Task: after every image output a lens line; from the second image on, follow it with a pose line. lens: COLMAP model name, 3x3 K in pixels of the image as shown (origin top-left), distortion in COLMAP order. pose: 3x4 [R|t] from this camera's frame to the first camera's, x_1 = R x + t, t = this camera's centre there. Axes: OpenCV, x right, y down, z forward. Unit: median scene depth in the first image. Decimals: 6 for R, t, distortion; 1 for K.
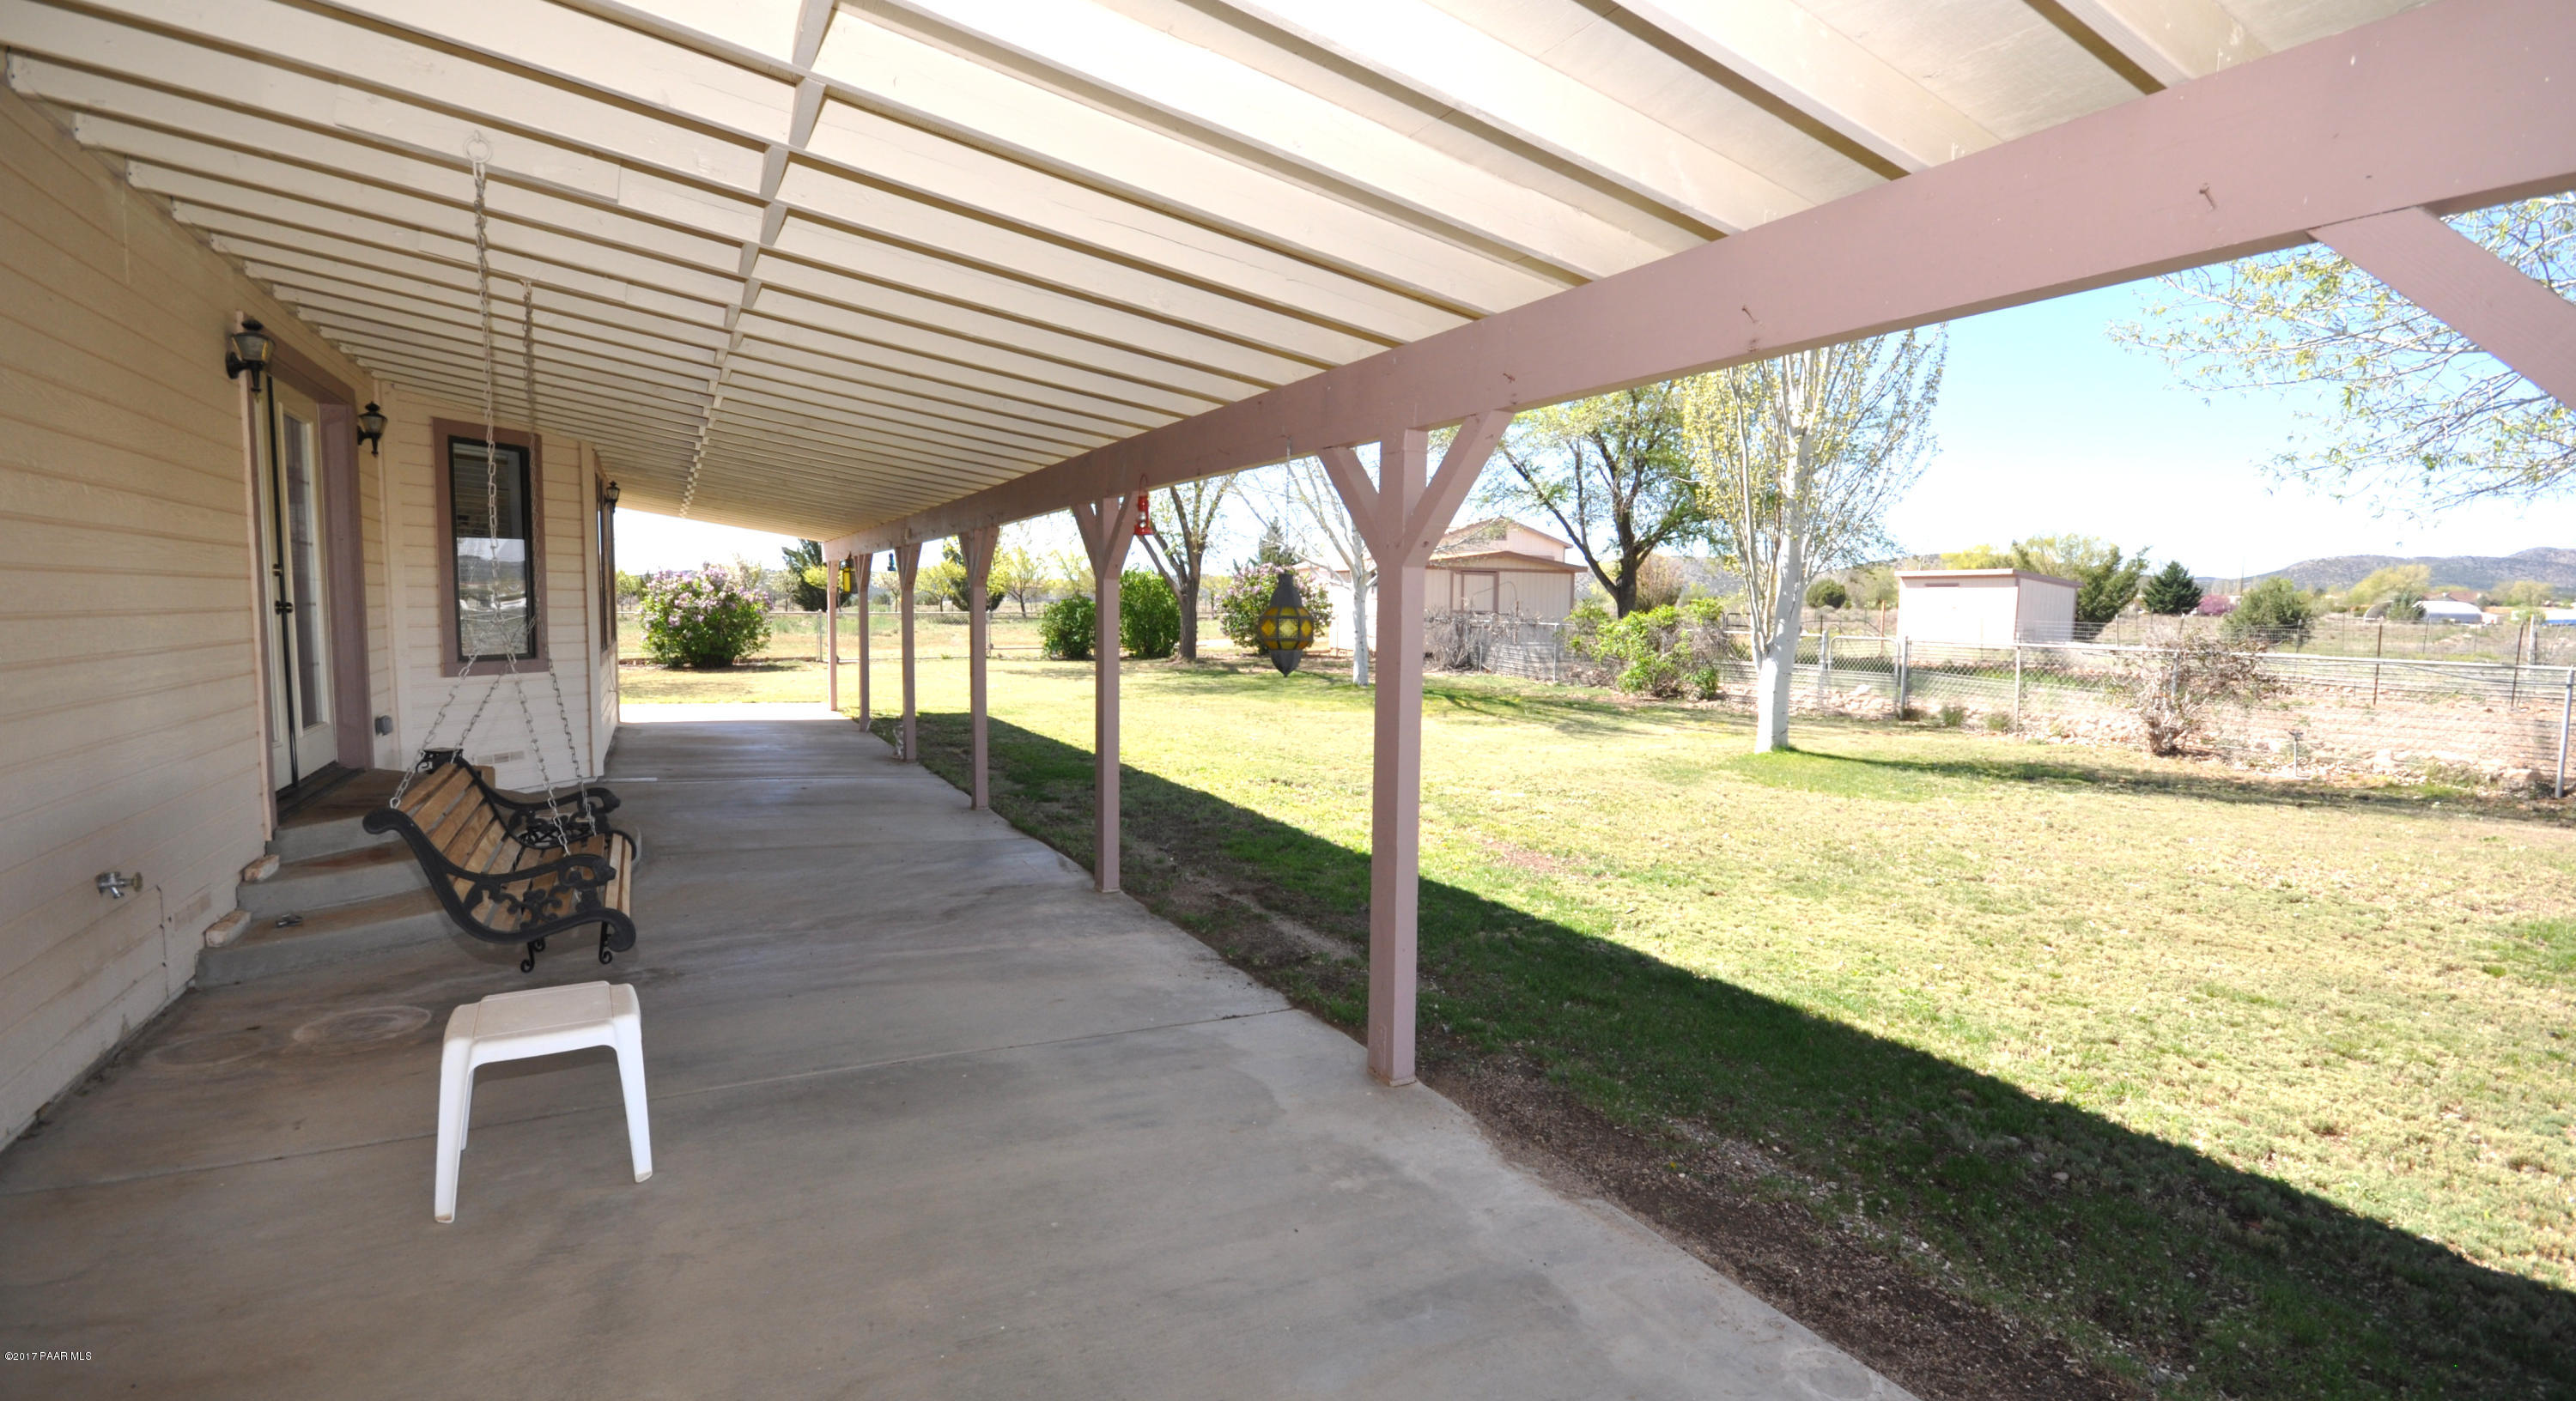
lens RADIAL K [[1103.3, 0, 1288.0], [0, 1103.3, 700.5], [0, 0, 1]] dist [-0.000430, 0.000000]
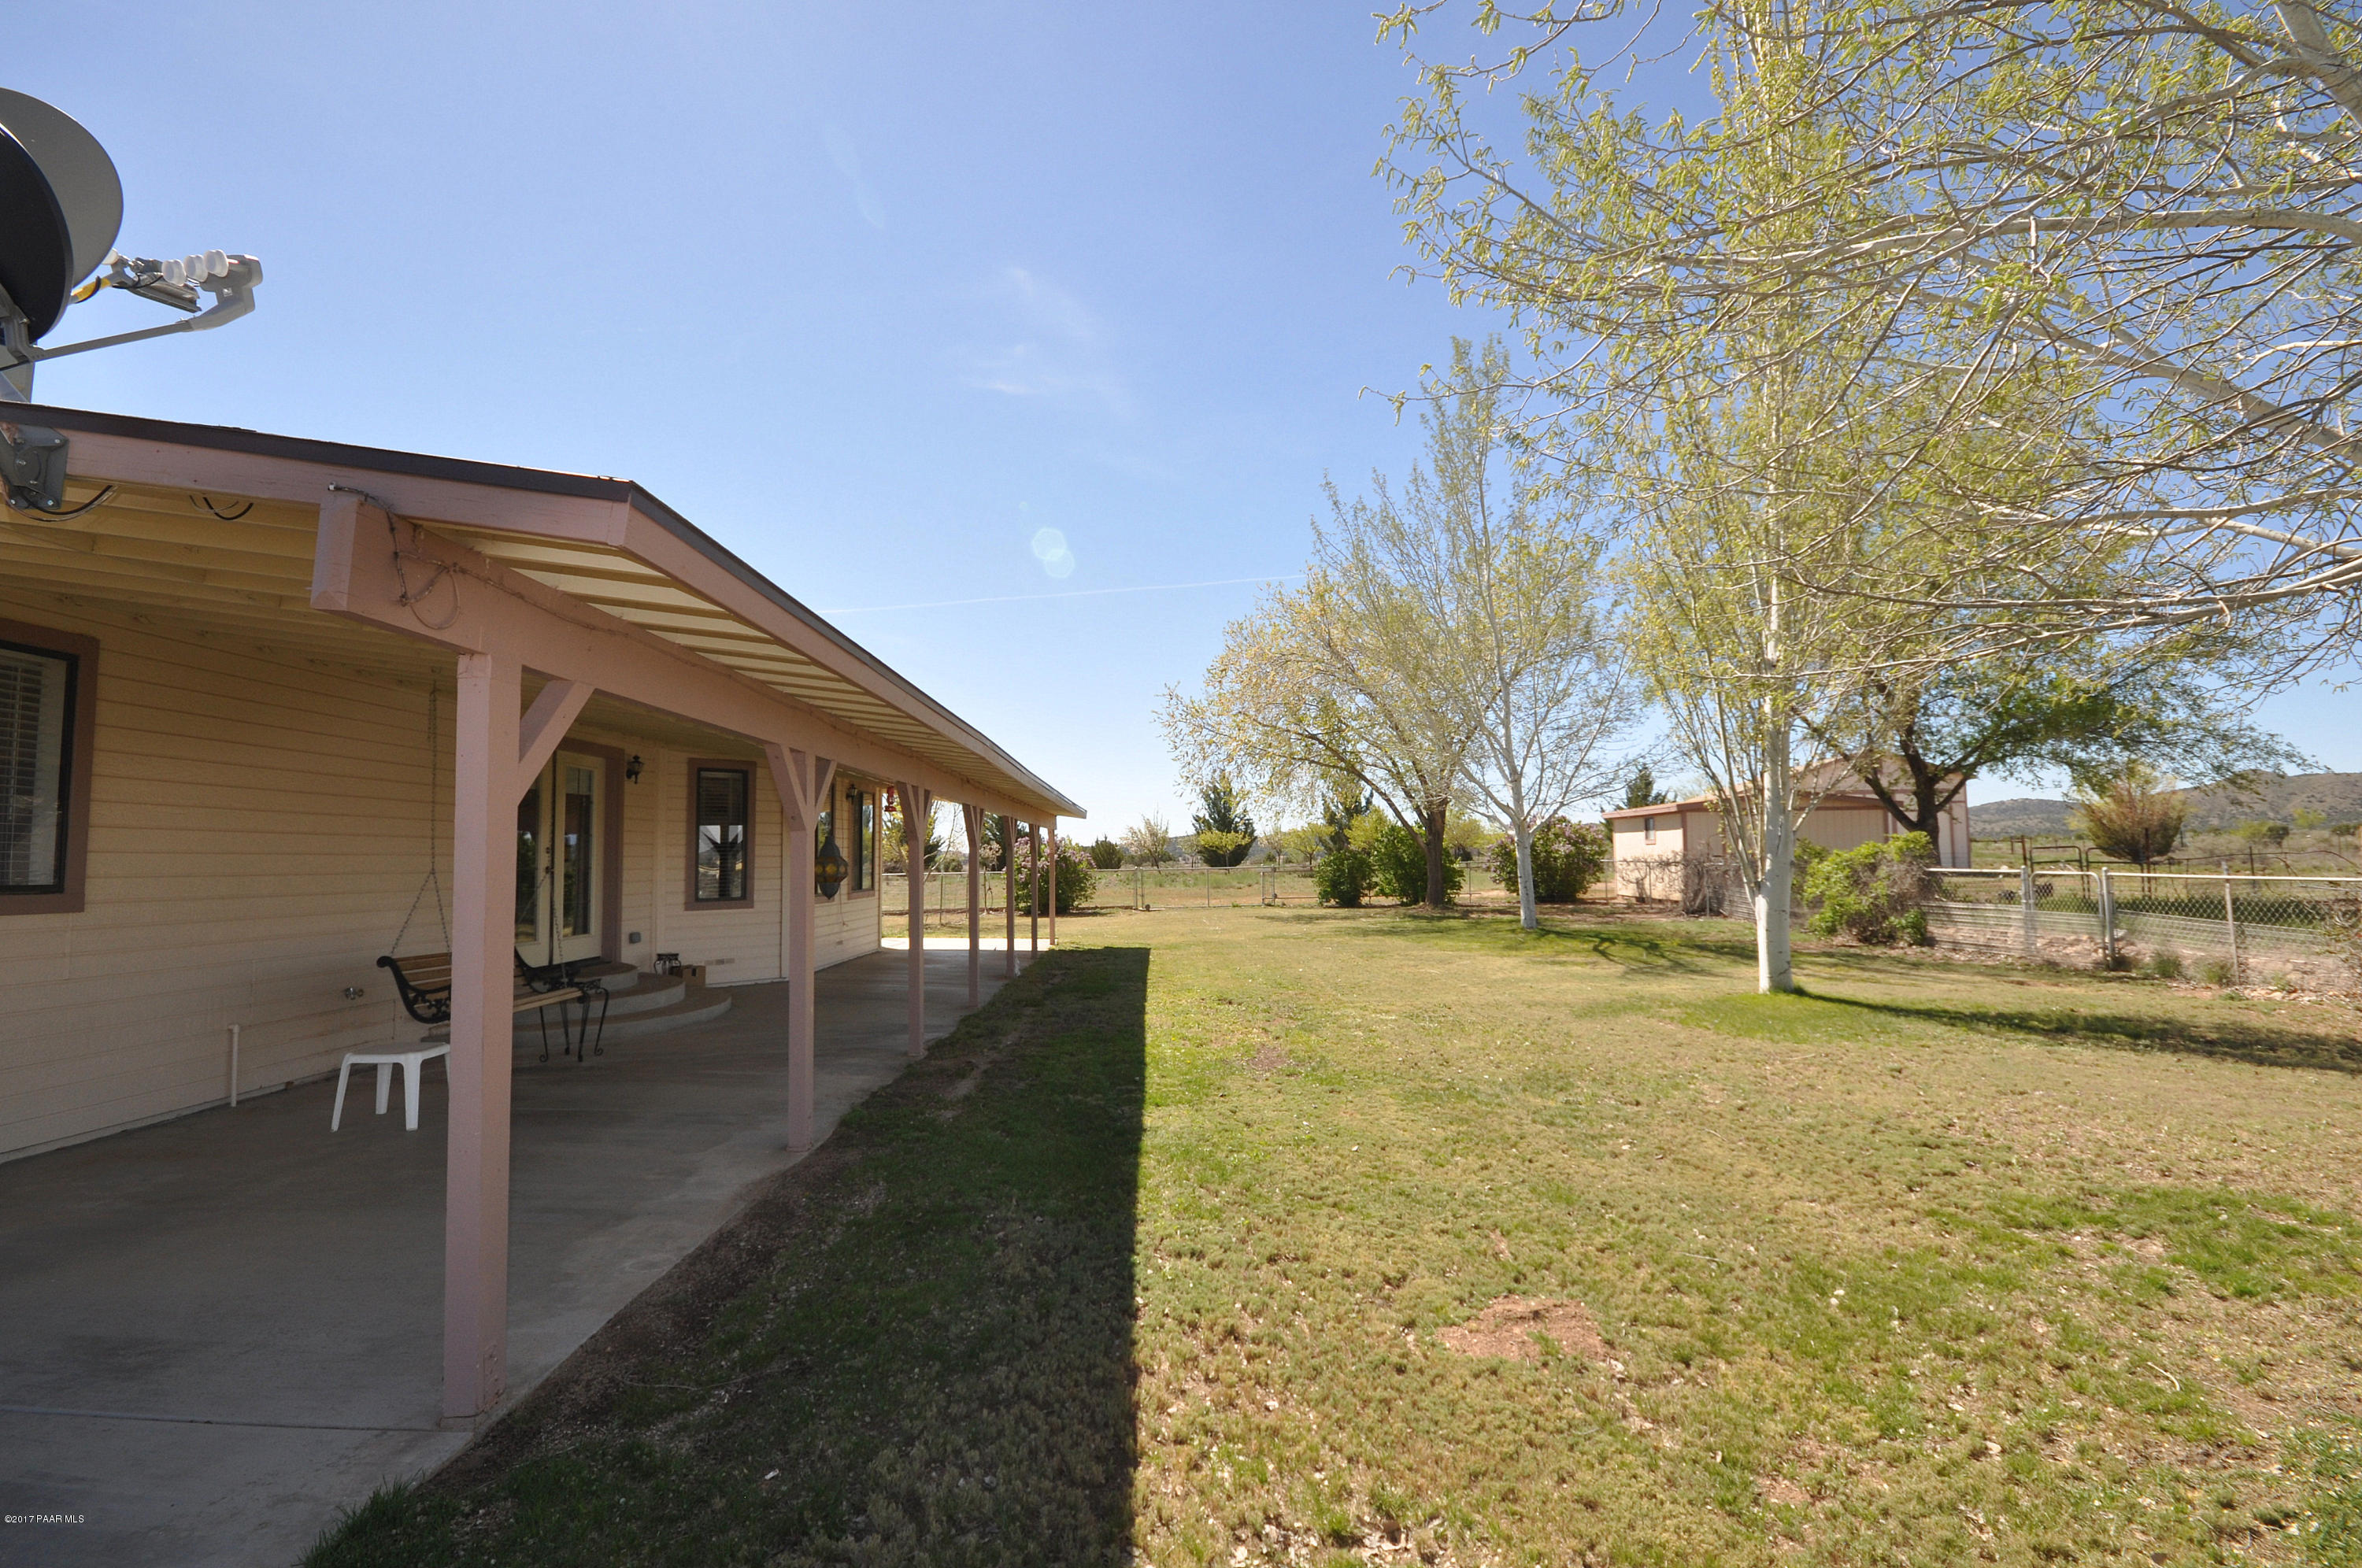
lens RADIAL K [[1055.3, 0, 1197.5], [0, 1055.3, 765.7], [0, 0, 1]] dist [-0.001395, -0.000050]
pose [[0.894081, -0.064069, -0.443299, 0.408216], [-0.013729, 0.985332, -0.170097, 0.014505], [0.447695, 0.158166, 0.880087, -0.054455]]
